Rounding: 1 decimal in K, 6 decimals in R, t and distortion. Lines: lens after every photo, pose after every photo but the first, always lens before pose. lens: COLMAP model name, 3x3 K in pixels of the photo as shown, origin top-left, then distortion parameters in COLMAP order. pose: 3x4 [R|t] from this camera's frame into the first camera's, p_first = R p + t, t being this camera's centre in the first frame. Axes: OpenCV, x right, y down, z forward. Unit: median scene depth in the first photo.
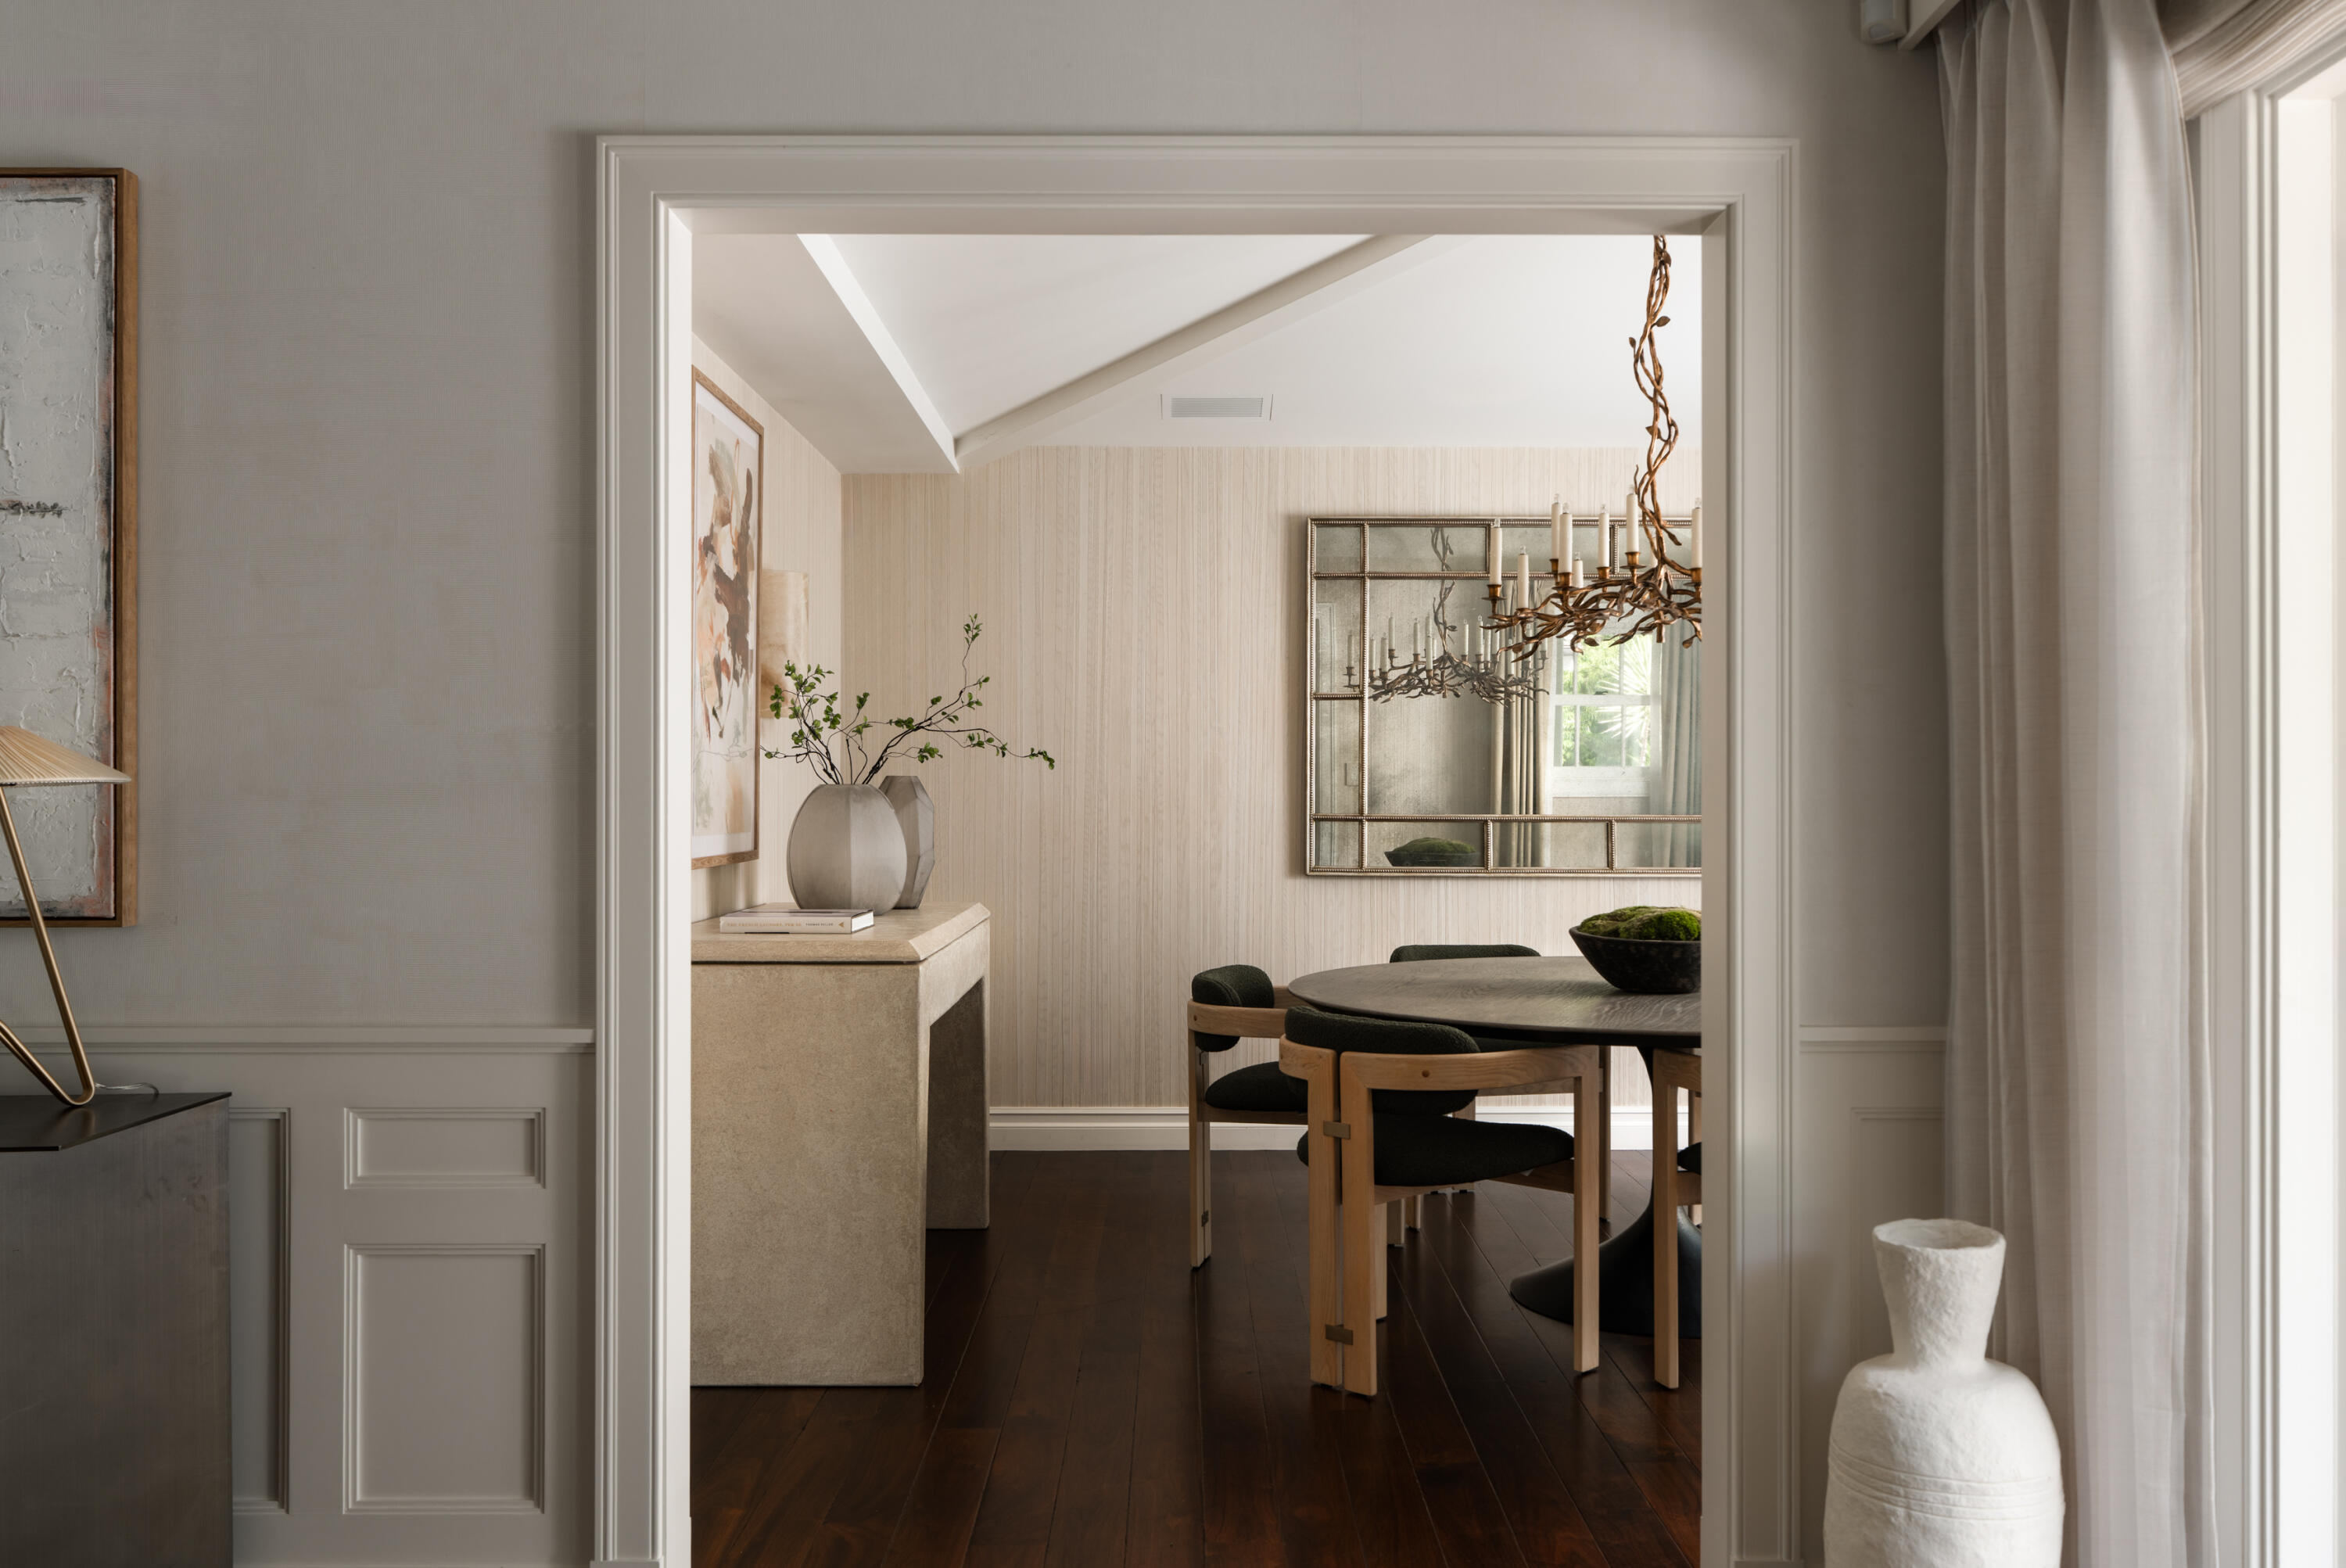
lens RADIAL K [[1986.1, 0, 1173.0], [0, 1986.1, 784.0], [0, 0, 1]] dist [0.003724, 0.001669]
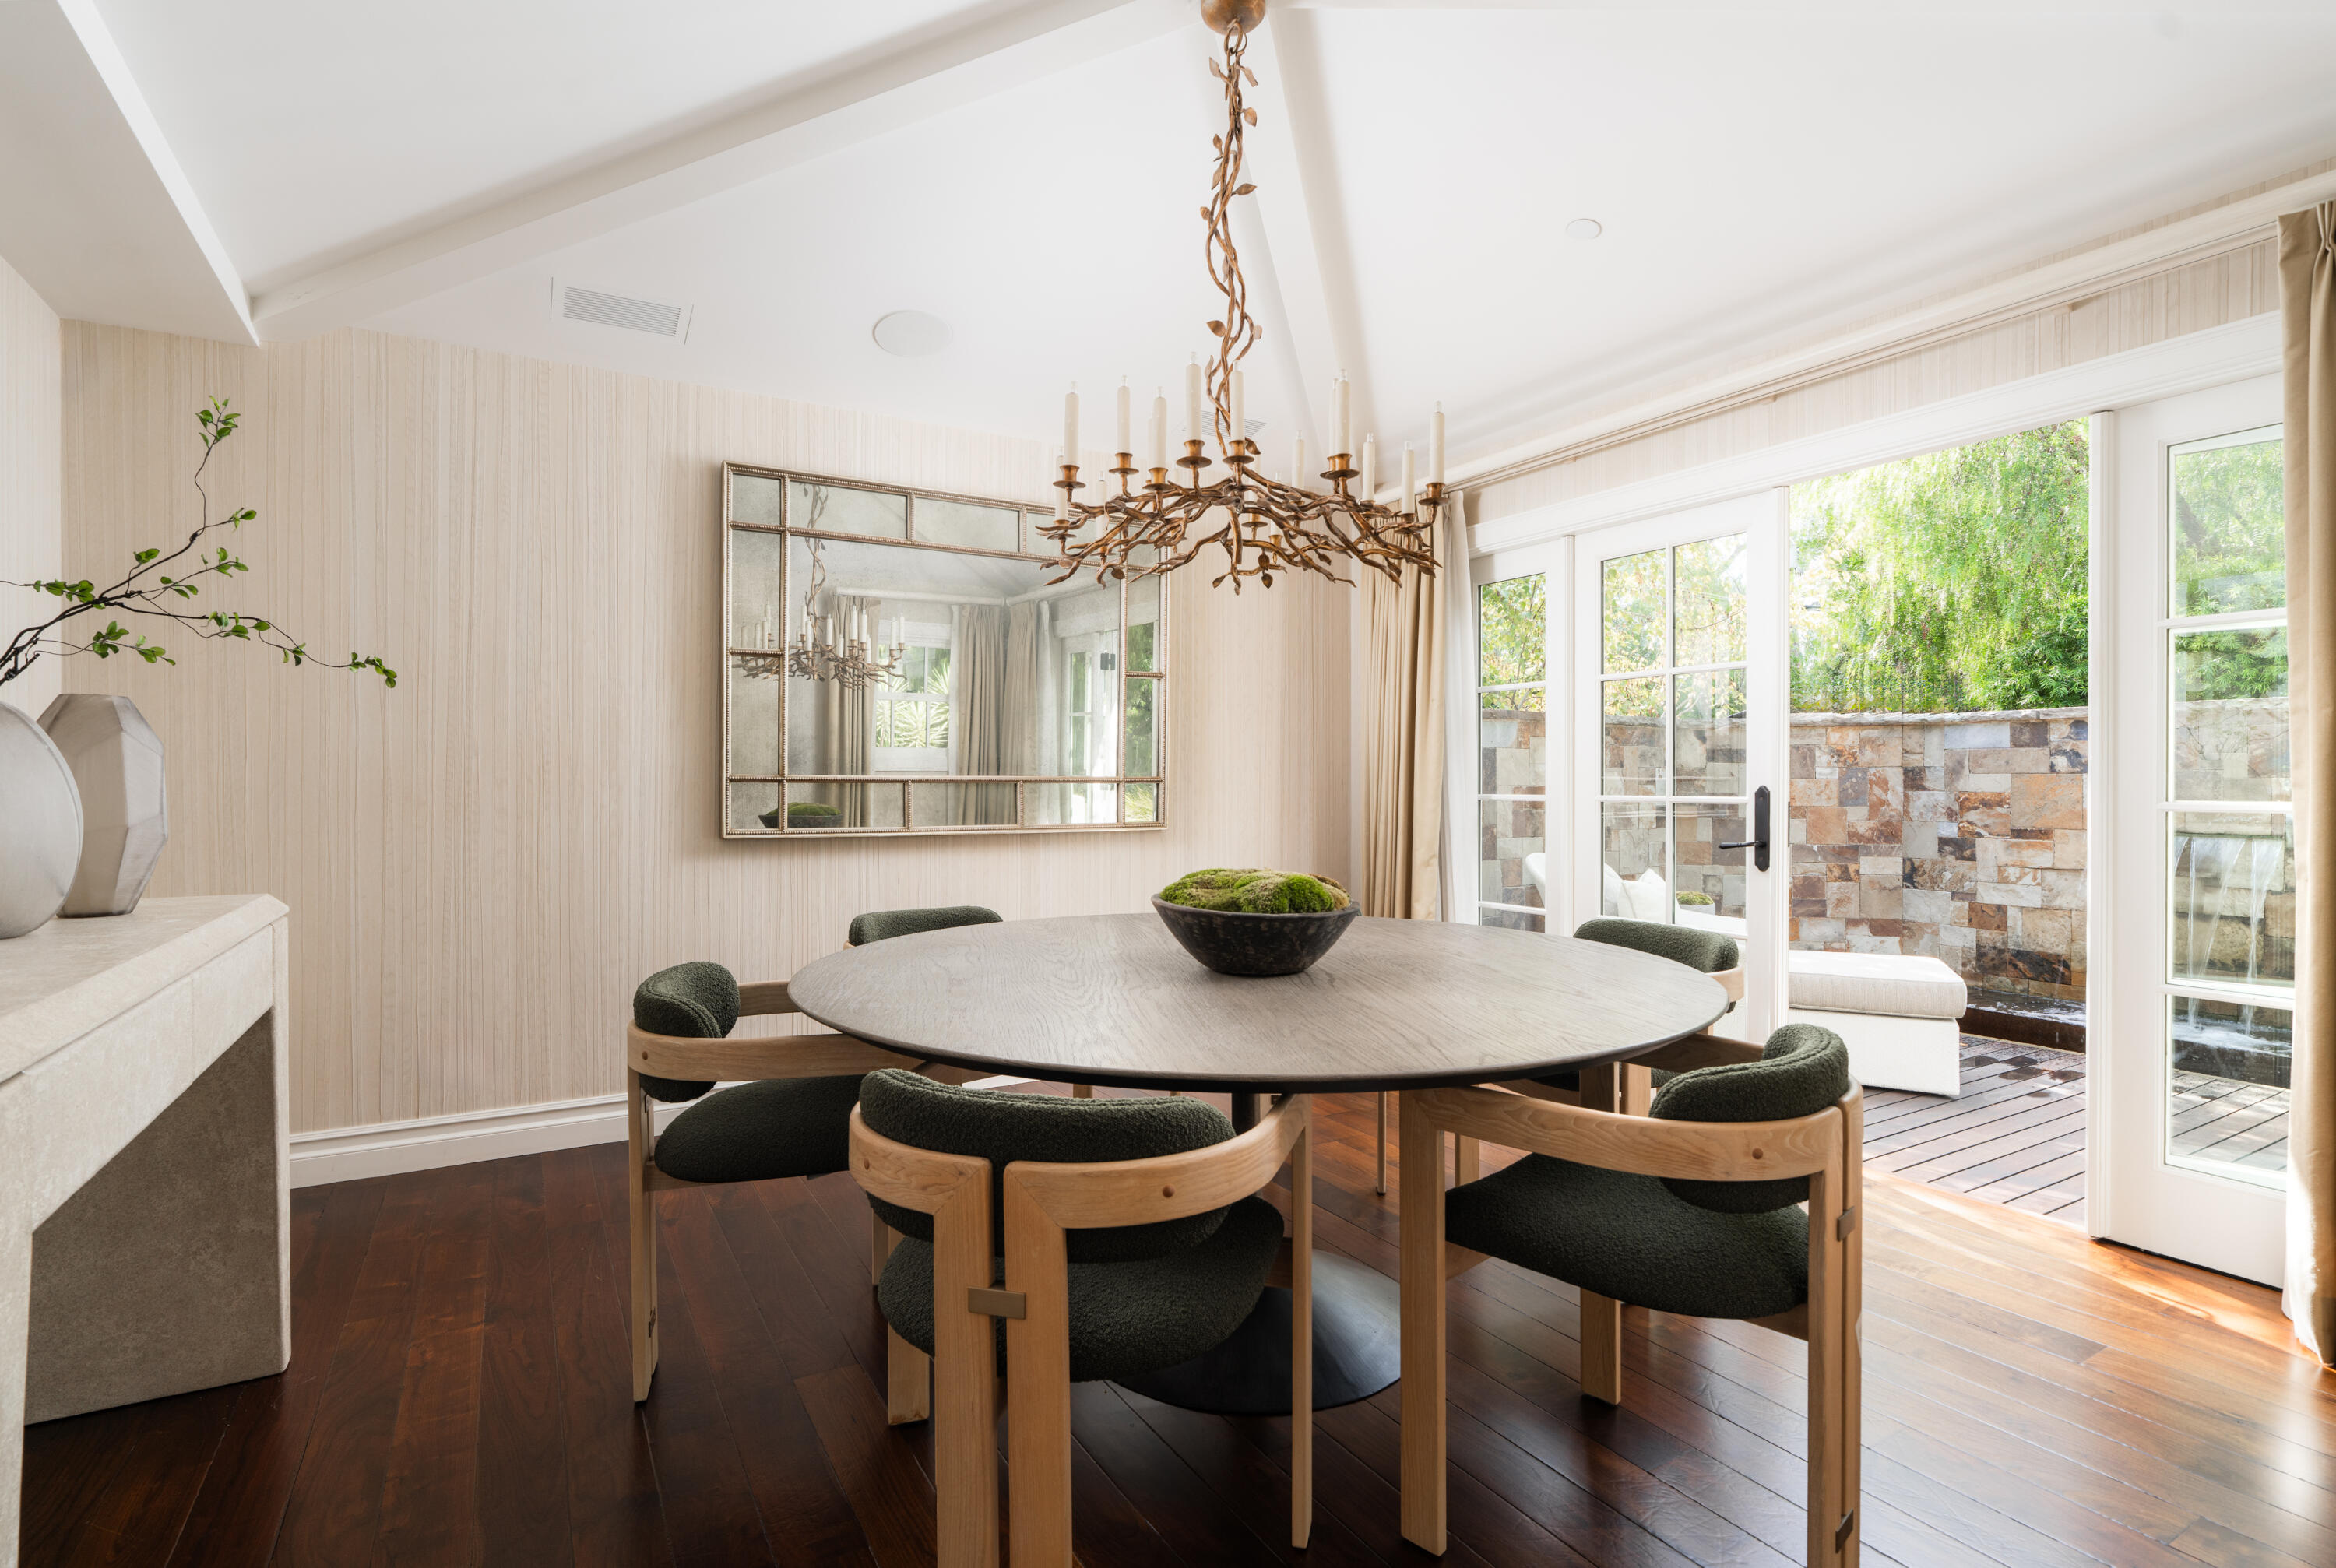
lens RADIAL K [[1134.1, 0, 1168.0], [0, 1134.1, 784.0], [0, 0, 1]] dist [0.003188, -0.006422]
pose [[0.863625, -0.002023, 0.504130, -0.027223], [-0.001626, 0.999976, 0.006798, 0.018800], [-0.504132, -0.006690, 0.863601, 0.516856]]
